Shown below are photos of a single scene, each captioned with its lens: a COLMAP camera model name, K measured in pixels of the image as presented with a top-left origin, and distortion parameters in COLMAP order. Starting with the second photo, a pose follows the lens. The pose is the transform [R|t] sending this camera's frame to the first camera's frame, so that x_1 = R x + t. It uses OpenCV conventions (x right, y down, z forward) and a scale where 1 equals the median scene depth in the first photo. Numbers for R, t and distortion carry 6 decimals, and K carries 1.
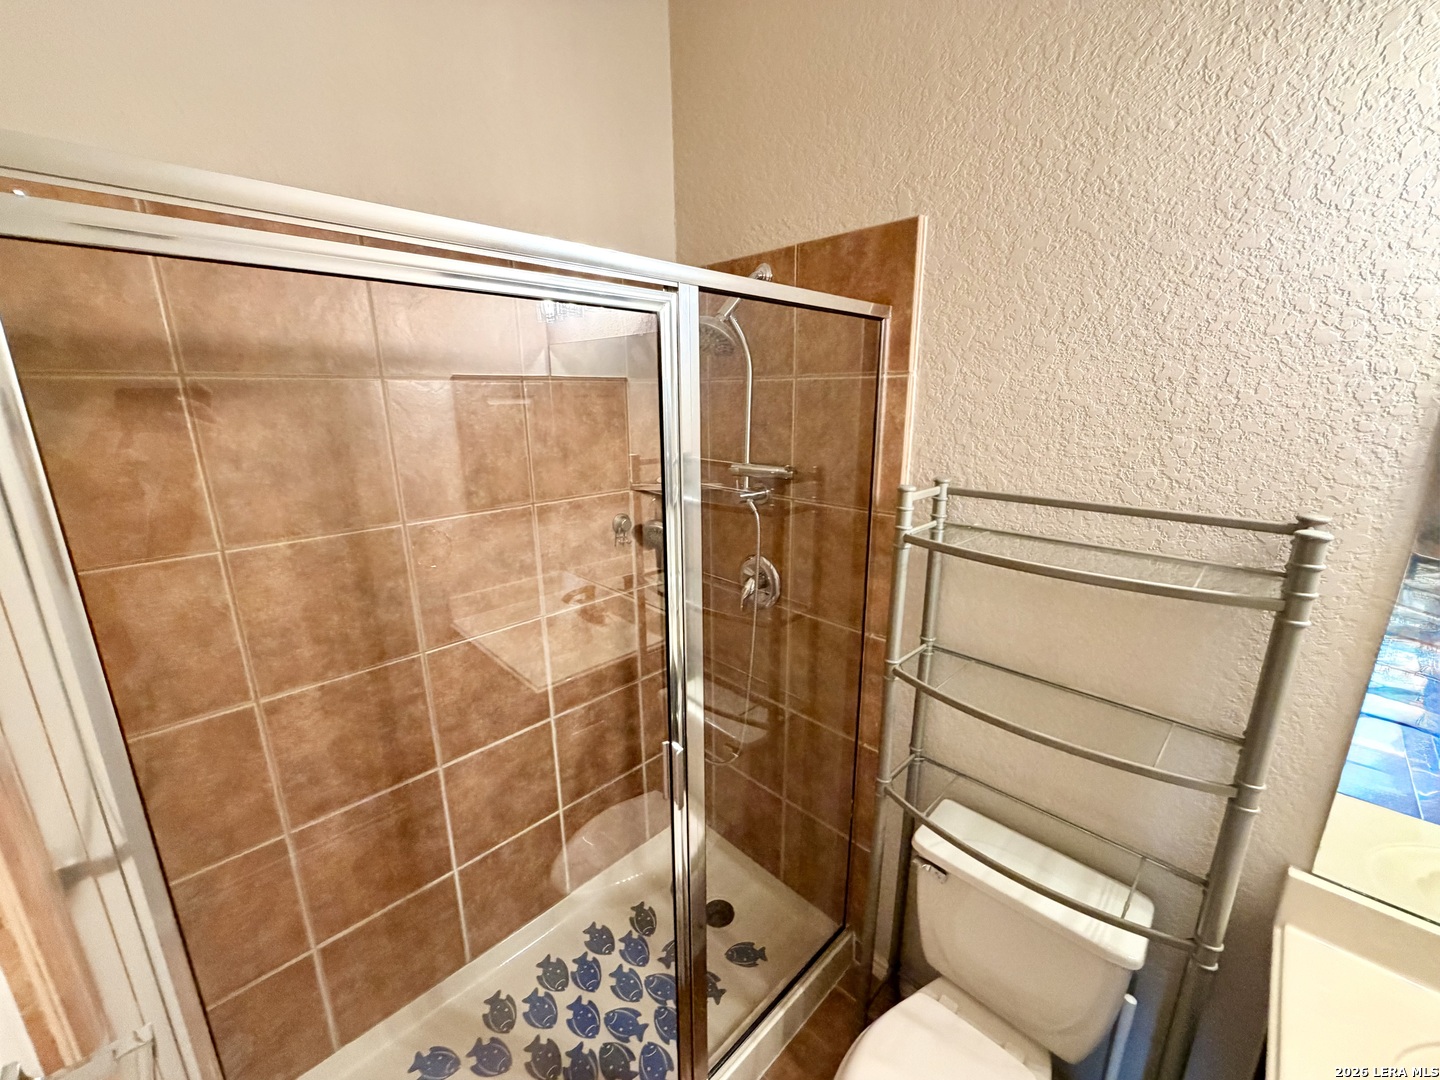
lens RADIAL K [[572.6, 0, 720.2], [0, 572.6, 540.8], [0, 0, 1]] dist [-0.002604, 0.000852]
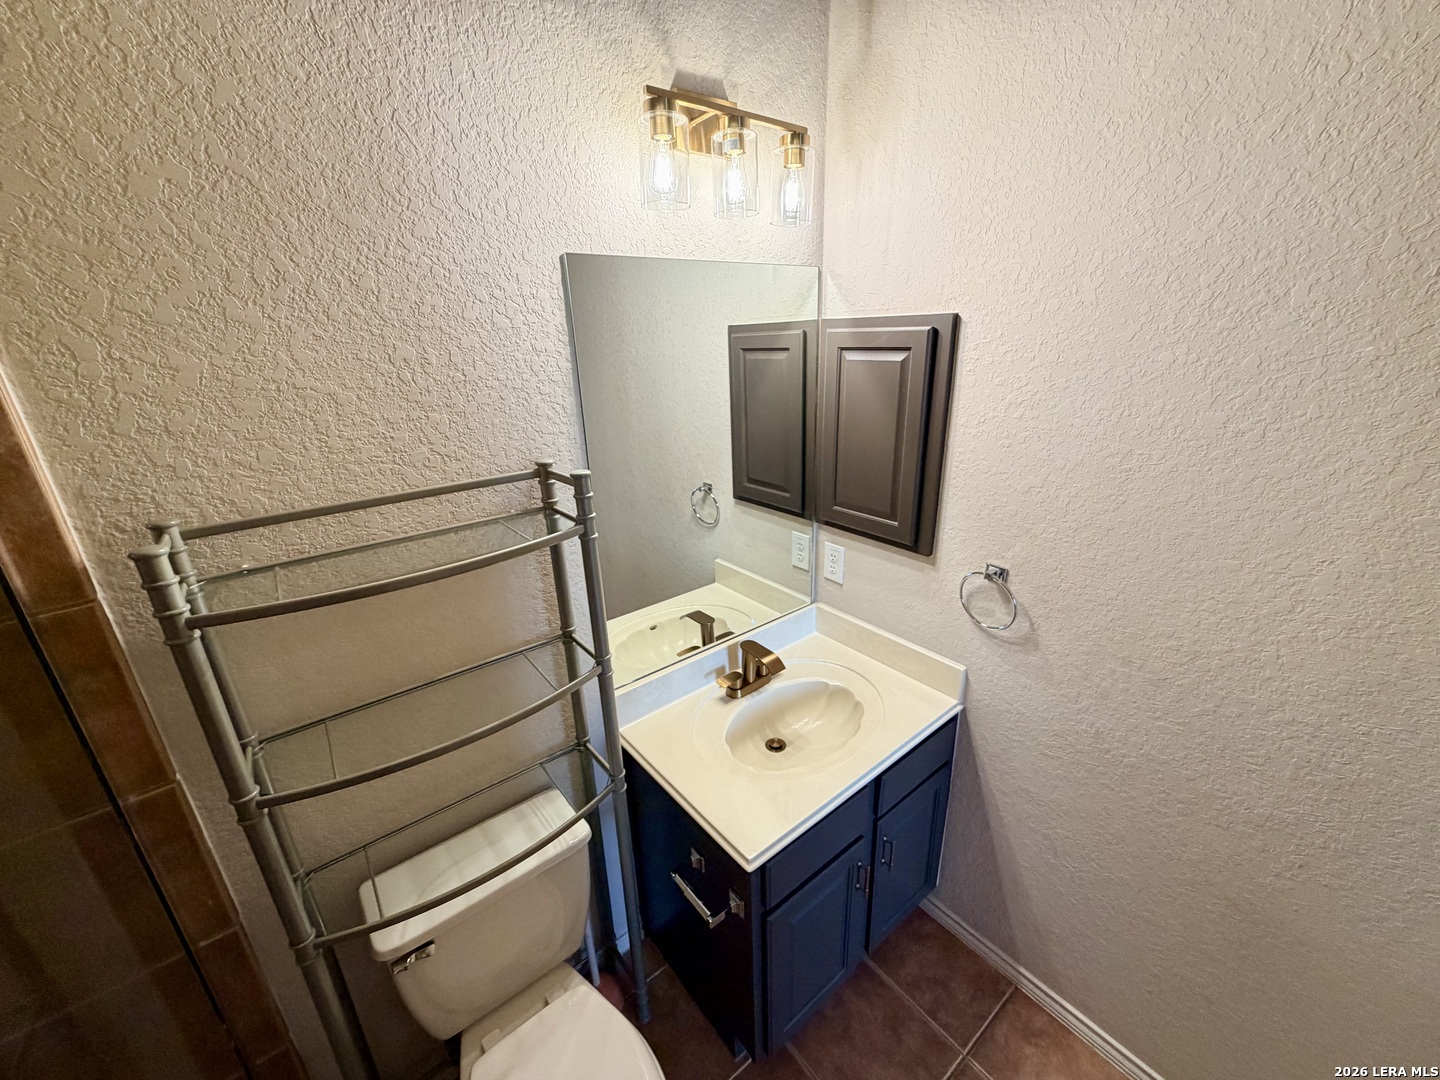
lens RADIAL K [[572.6, 0, 731.3], [0, 572.6, 544.1], [0, 0, 1]] dist [-0.002604, 0.000852]
pose [[0.114815, -0.337011, 0.934474, -0.178716], [0.280843, 0.913331, 0.294880, -0.108390], [-0.952861, 0.228584, 0.199511, 0.288228]]
